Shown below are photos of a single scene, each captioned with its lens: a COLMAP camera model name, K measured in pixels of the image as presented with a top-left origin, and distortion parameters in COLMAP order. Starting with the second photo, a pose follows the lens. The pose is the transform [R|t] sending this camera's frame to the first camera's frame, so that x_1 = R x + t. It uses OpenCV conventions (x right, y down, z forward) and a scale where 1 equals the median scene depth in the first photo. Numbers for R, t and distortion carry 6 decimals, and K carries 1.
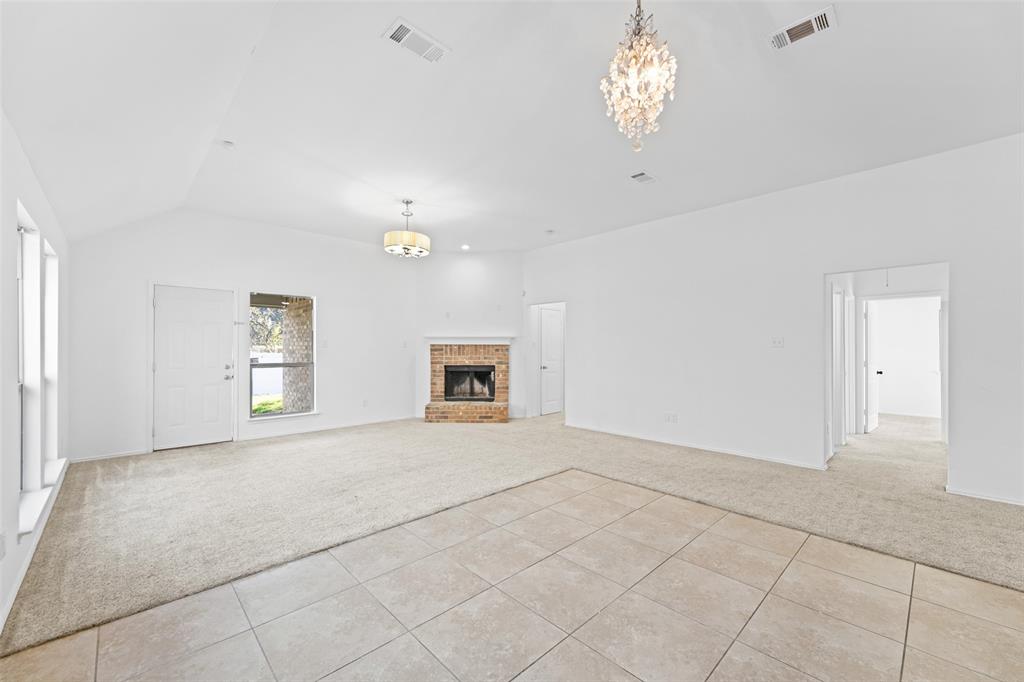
lens RADIAL K [[411.3, 0, 502.9], [0, 411.3, 346.6], [0, 0, 1]] dist [0.010802, -0.004090]
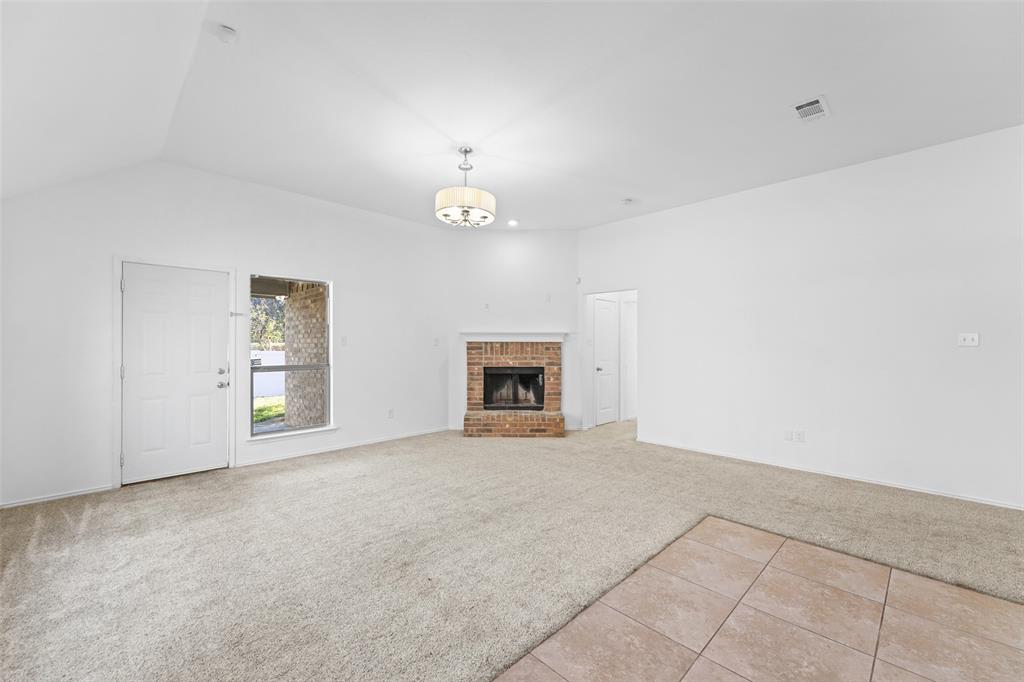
lens RADIAL K [[411.3, 0, 502.6], [0, 411.3, 345.9], [0, 0, 1]] dist [0.010802, -0.004090]
pose [[0.999810, 0.000464, 0.019496, -0.130921], [-0.000588, 0.999979, 0.006387, -0.002571], [-0.019492, -0.006397, 0.999790, 0.182509]]
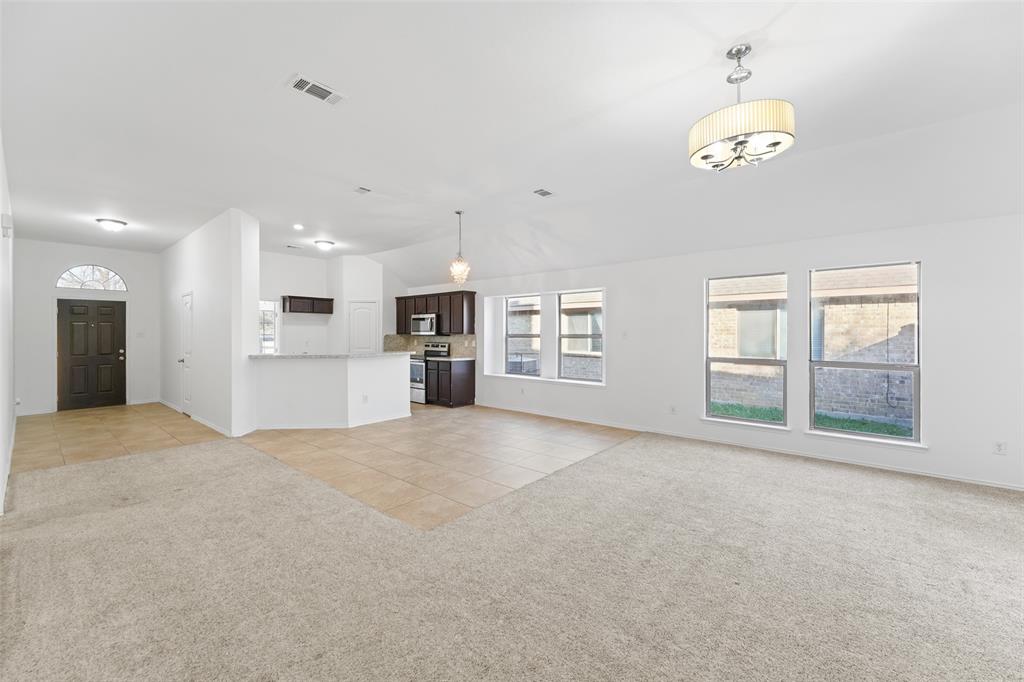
lens RADIAL K [[411.3, 0, 512.2], [0, 411.3, 331.4], [0, 0, 1]] dist [0.010802, -0.004090]
pose [[-0.993694, -0.001054, -0.112117, 0.065305], [-0.000044, 0.999959, -0.009009, -0.009398], [0.112122, -0.008947, -0.993654, 1.057939]]
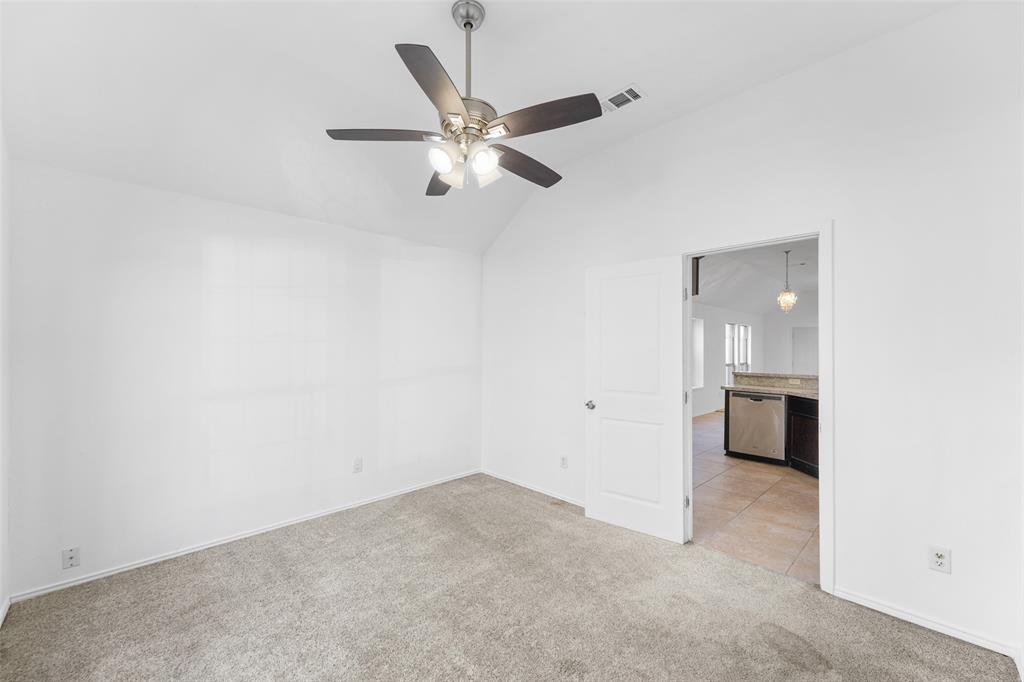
lens RADIAL K [[411.3, 0, 507.5], [0, 411.3, 354.5], [0, 0, 1]] dist [0.010802, -0.004090]
pose [[0.003473, 0.002901, -0.999990, 1.078119], [0.004016, 0.999988, 0.002915, -0.011322], [0.999986, -0.004026, 0.003462, -0.446303]]
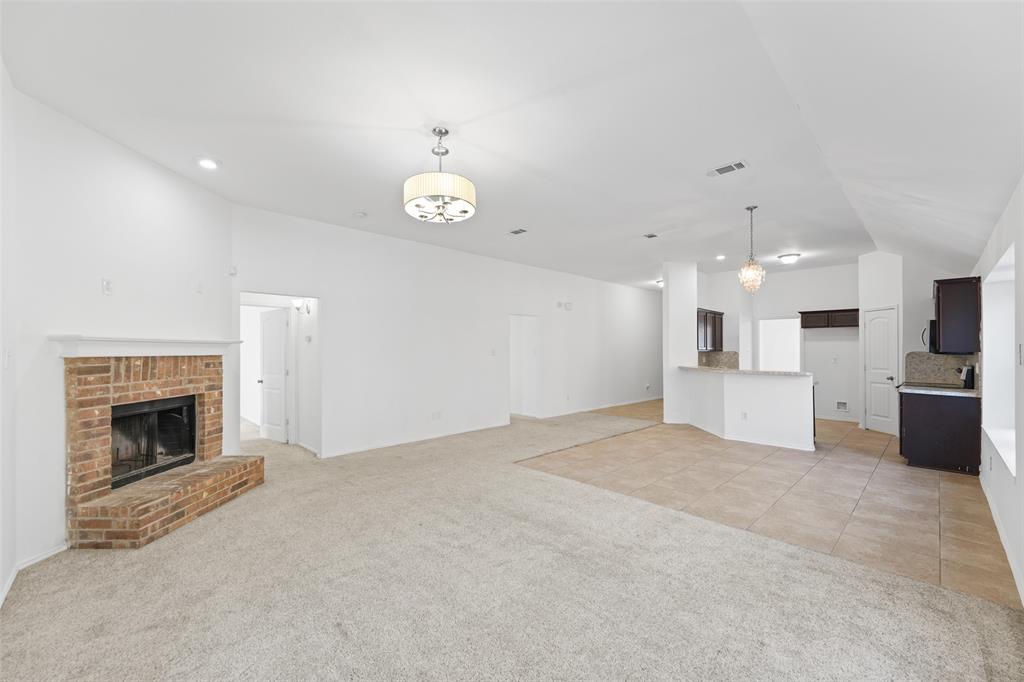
lens RADIAL K [[411.3, 0, 511.9], [0, 411.3, 350.3], [0, 0, 1]] dist [0.010802, -0.004090]
pose [[-0.017937, -0.003405, 0.999833, -0.621574], [-0.002202, 0.999992, 0.003366, -0.015385], [-0.999837, -0.002141, -0.017945, 0.650580]]
